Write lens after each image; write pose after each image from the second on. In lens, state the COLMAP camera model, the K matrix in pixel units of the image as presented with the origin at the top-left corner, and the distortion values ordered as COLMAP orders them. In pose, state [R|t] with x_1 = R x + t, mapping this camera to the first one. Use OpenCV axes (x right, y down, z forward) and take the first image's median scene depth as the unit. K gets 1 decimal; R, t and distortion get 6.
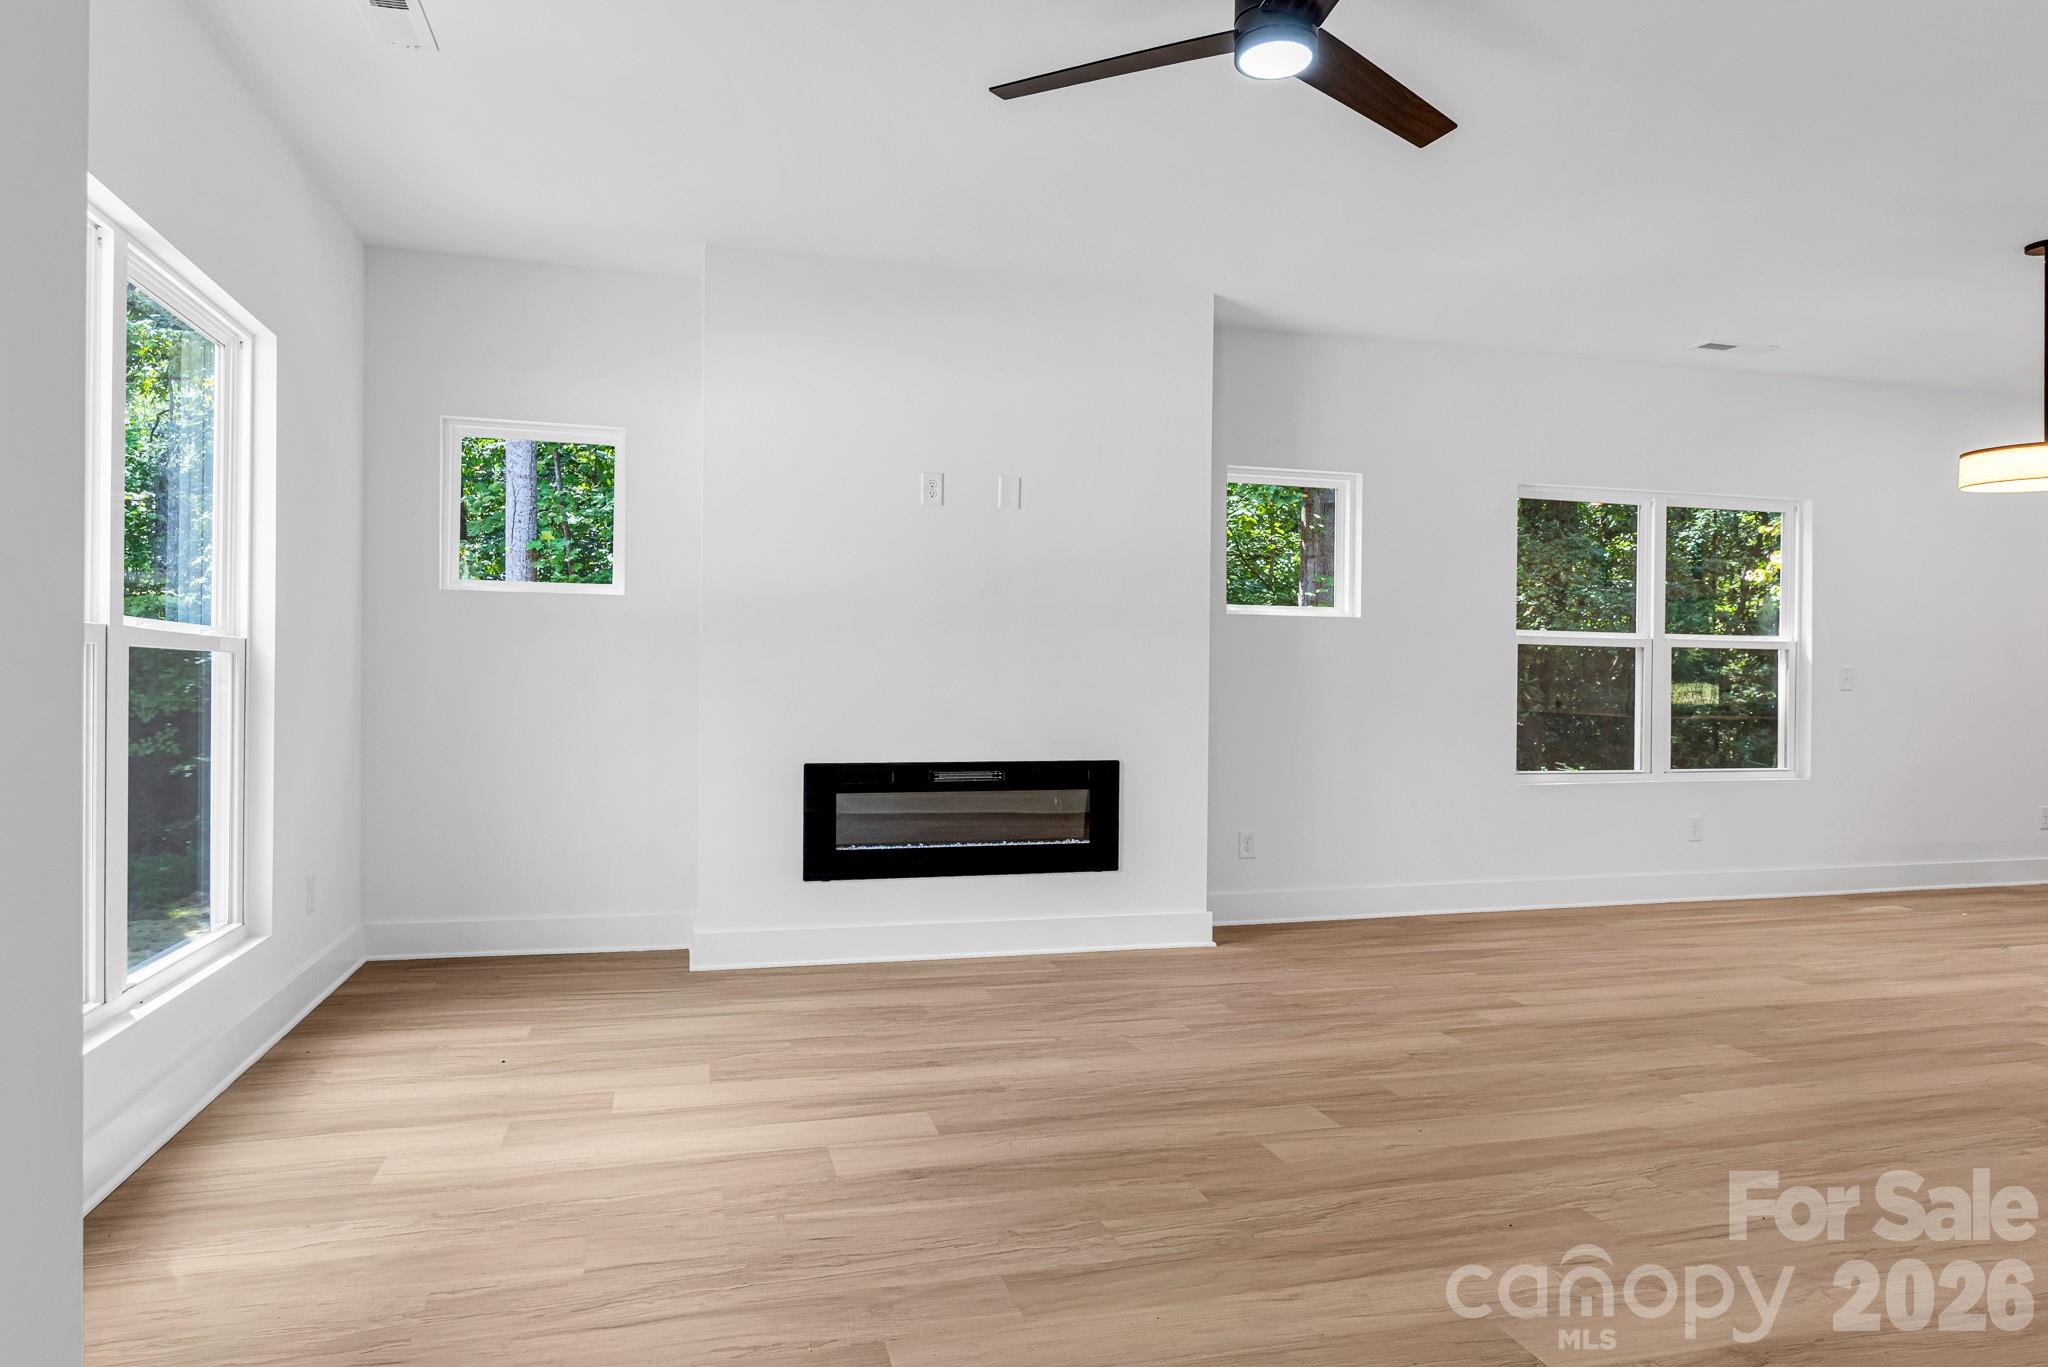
lens RADIAL K [[1211.0, 0, 1014.4], [0, 1211.0, 680.6], [0, 0, 1]] dist [-0.002707, -0.002450]
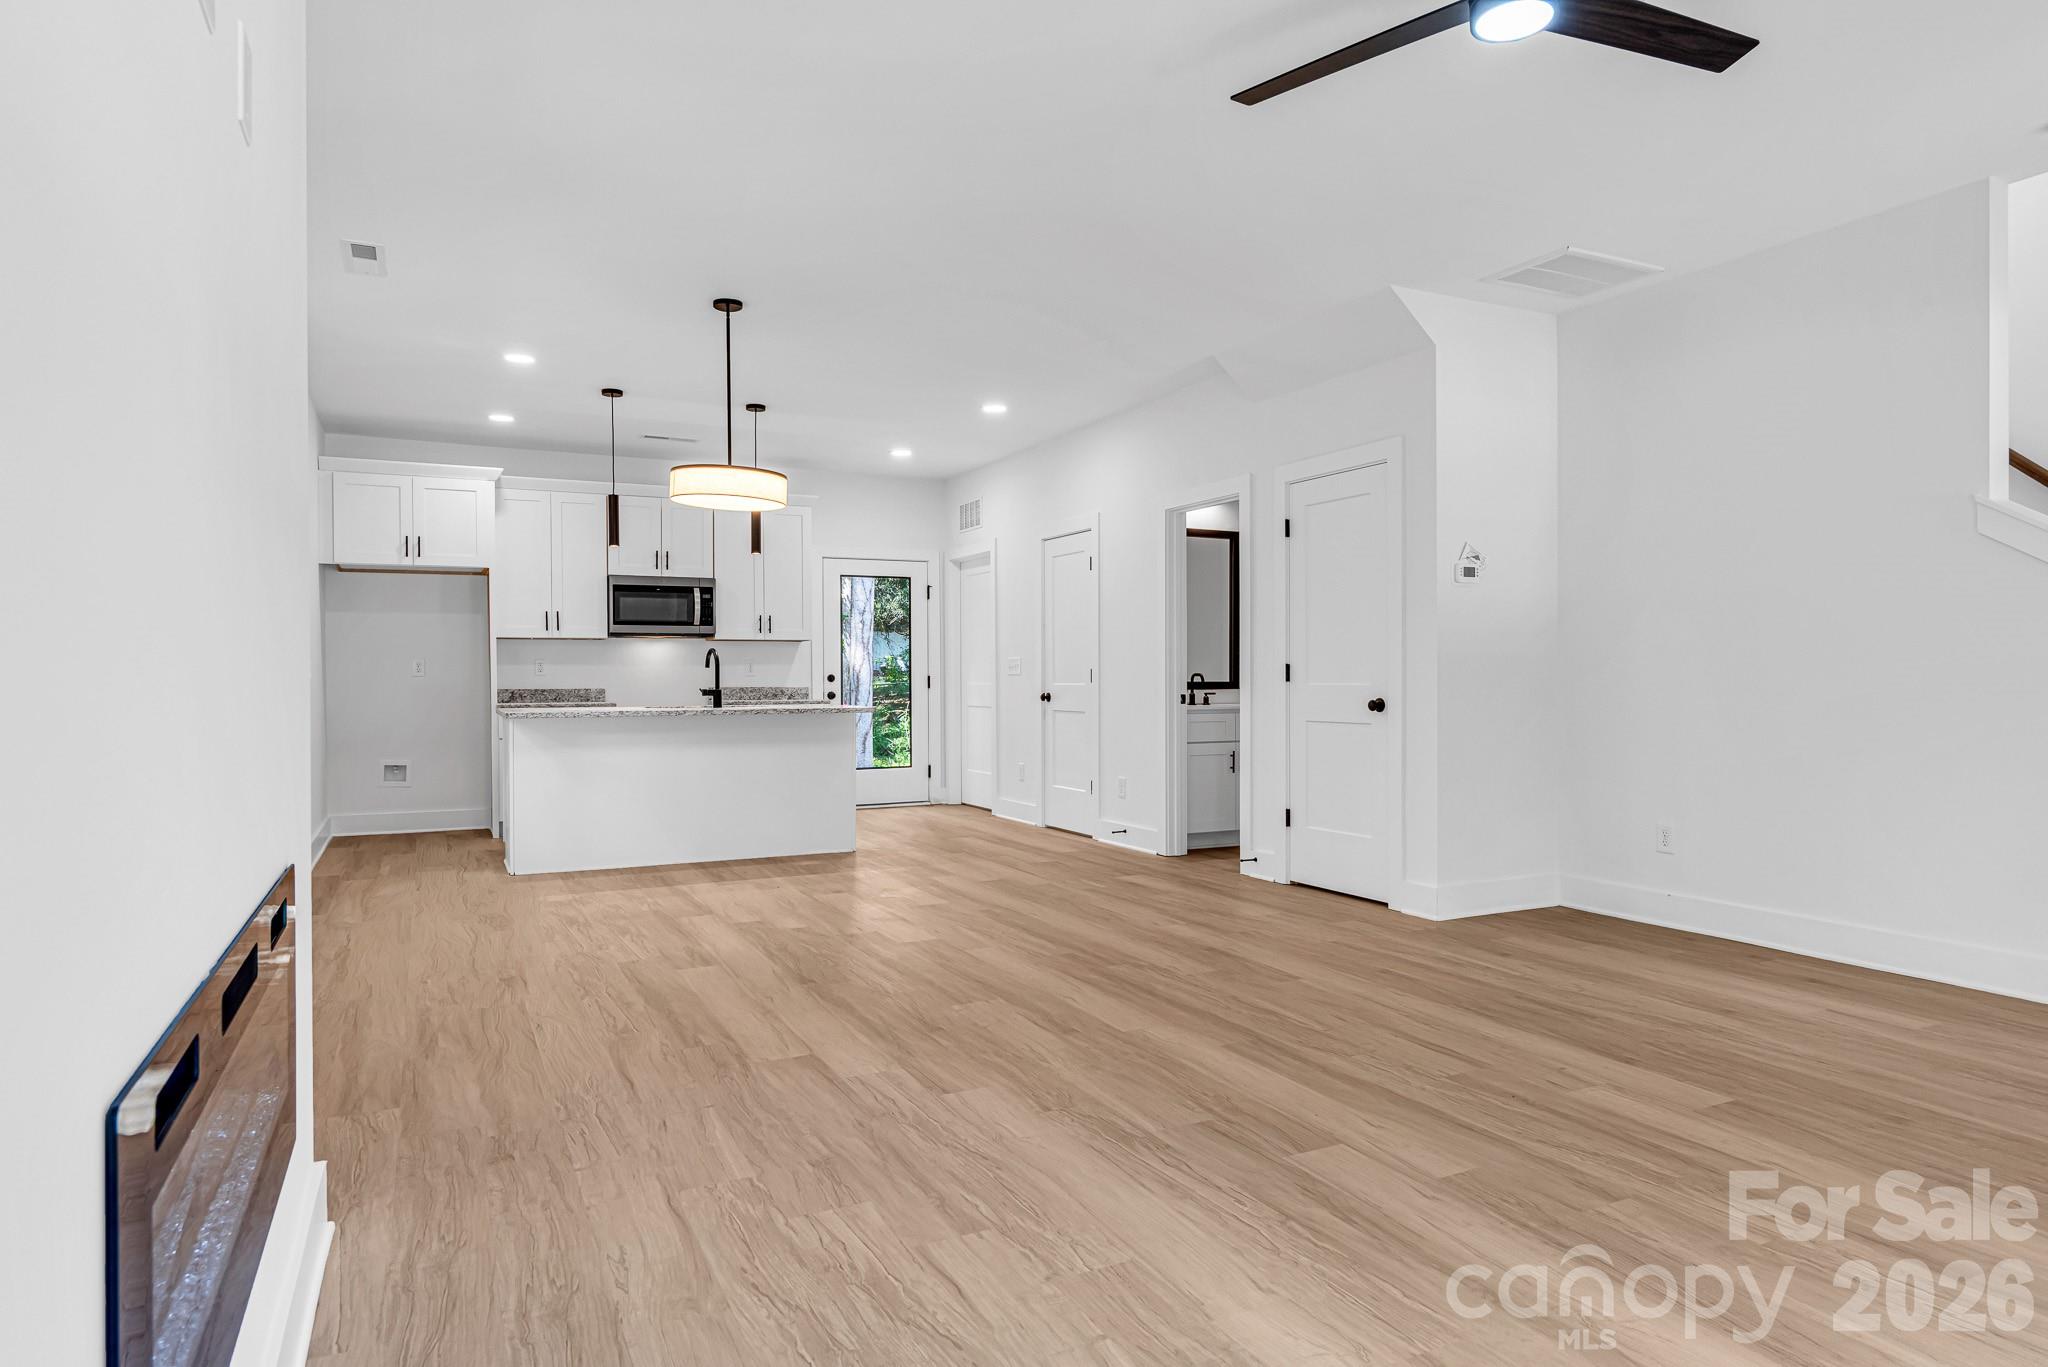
lens RADIAL K [[1210.8, 0, 1024.0], [0, 1210.8, 683.5], [0, 0, 1]] dist [-0.001407, 0.000783]
pose [[-0.194162, -0.013005, 0.980883, -0.484139], [-0.004037, 0.999914, 0.012458, -0.001019], [-0.980961, -0.001541, -0.194198, 1.146259]]
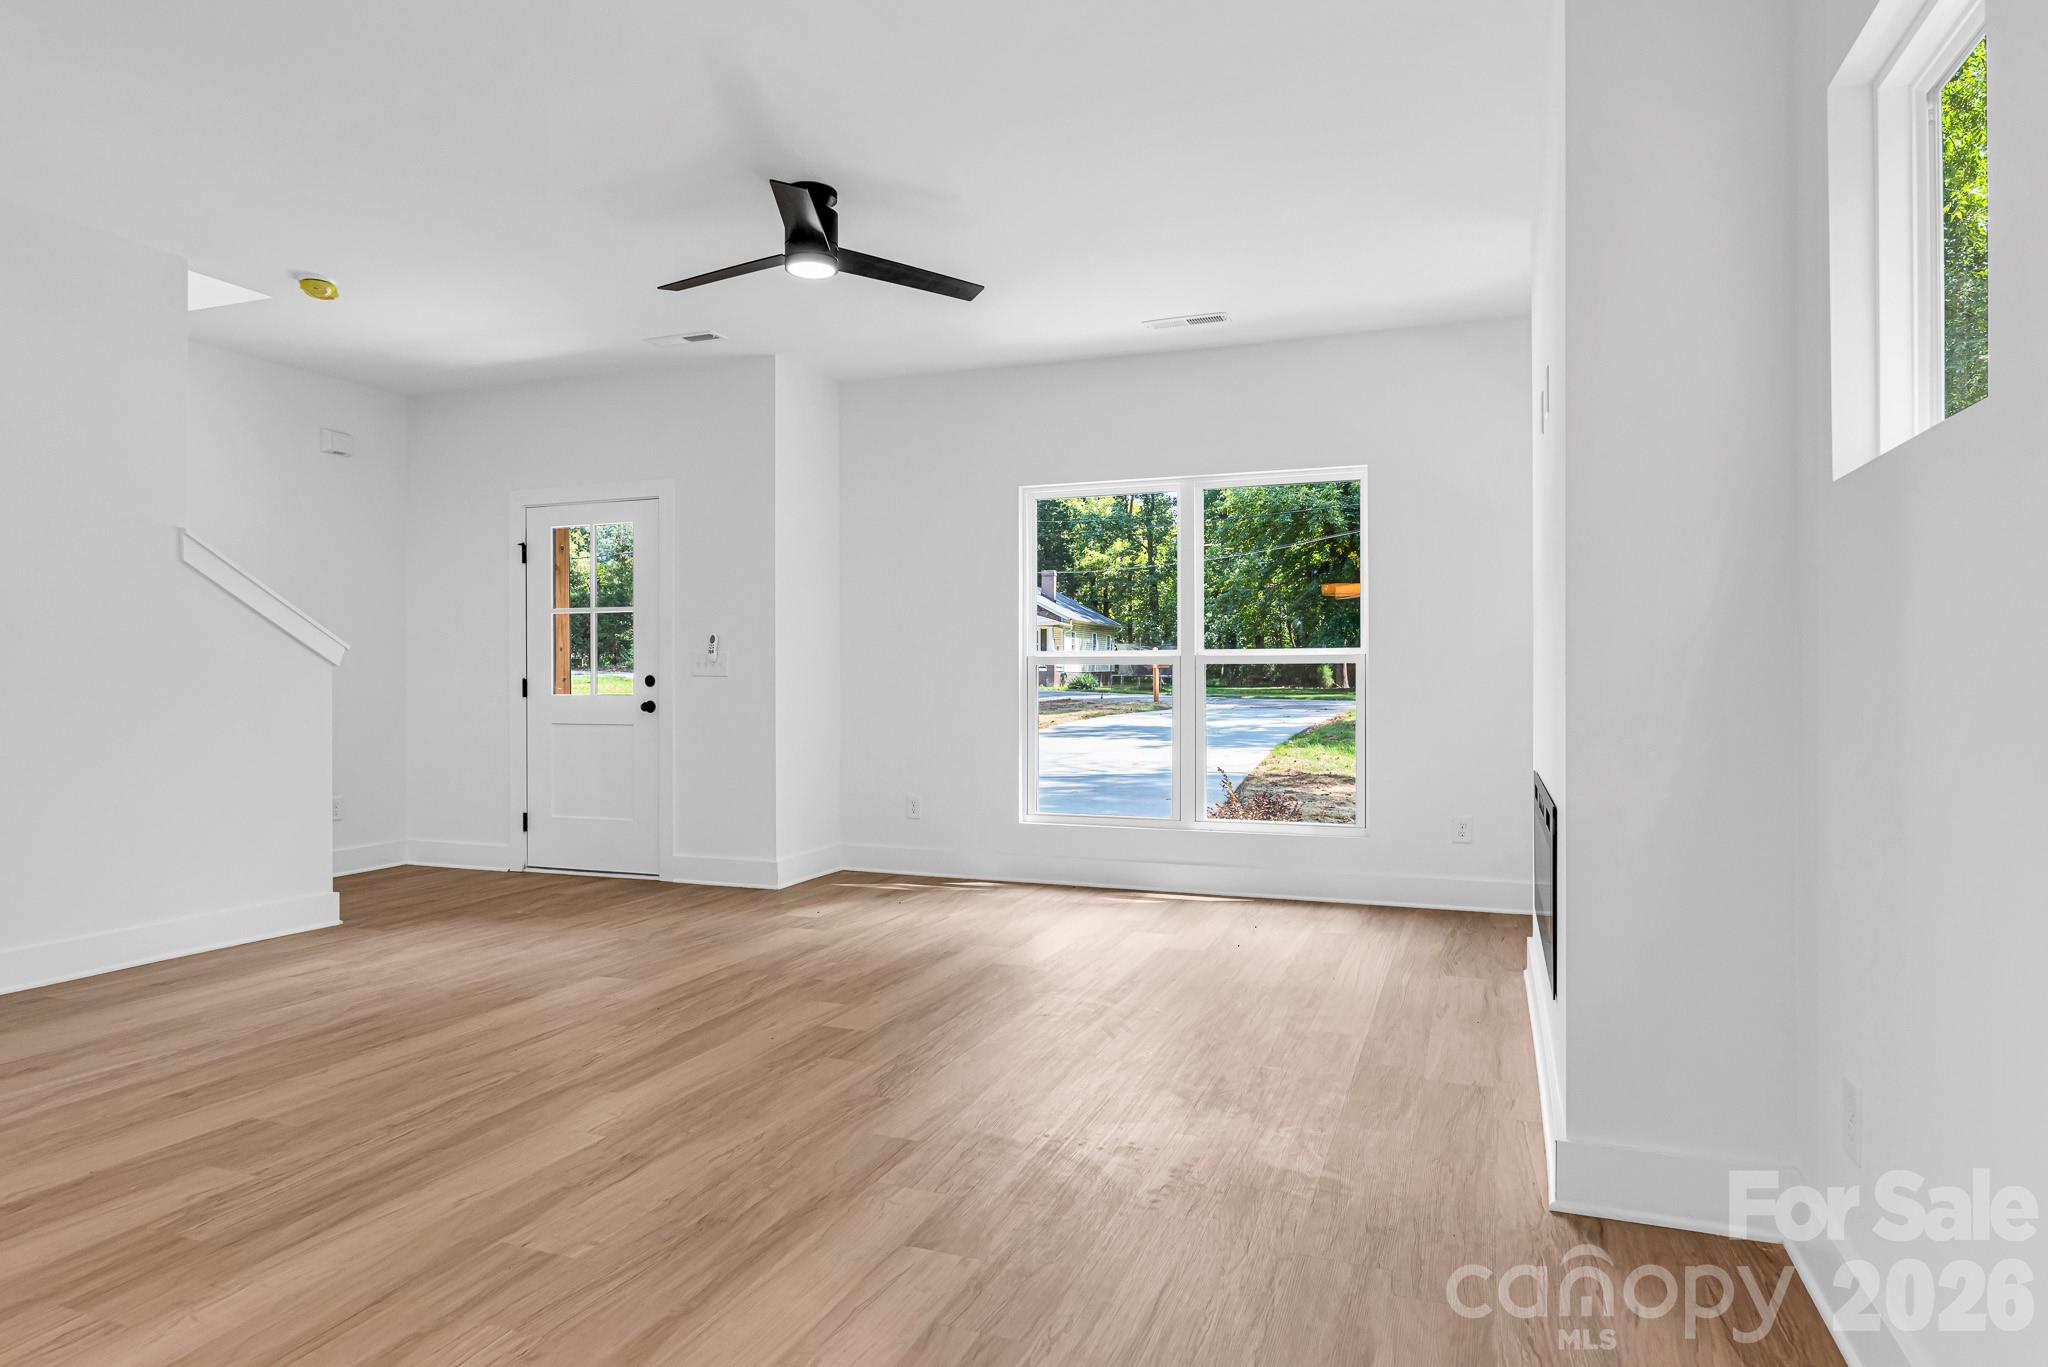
lens RADIAL K [[1226.6, 0, 1024.0], [0, 1226.6, 683.5], [0, 0, 1]] dist [-0.002282, 0.000373]
pose [[-0.584100, -0.004022, -0.811672, 0.960467], [0.003255, 0.999968, -0.007298, 0.014580], [0.811675, -0.006905, -0.584068, 1.550254]]
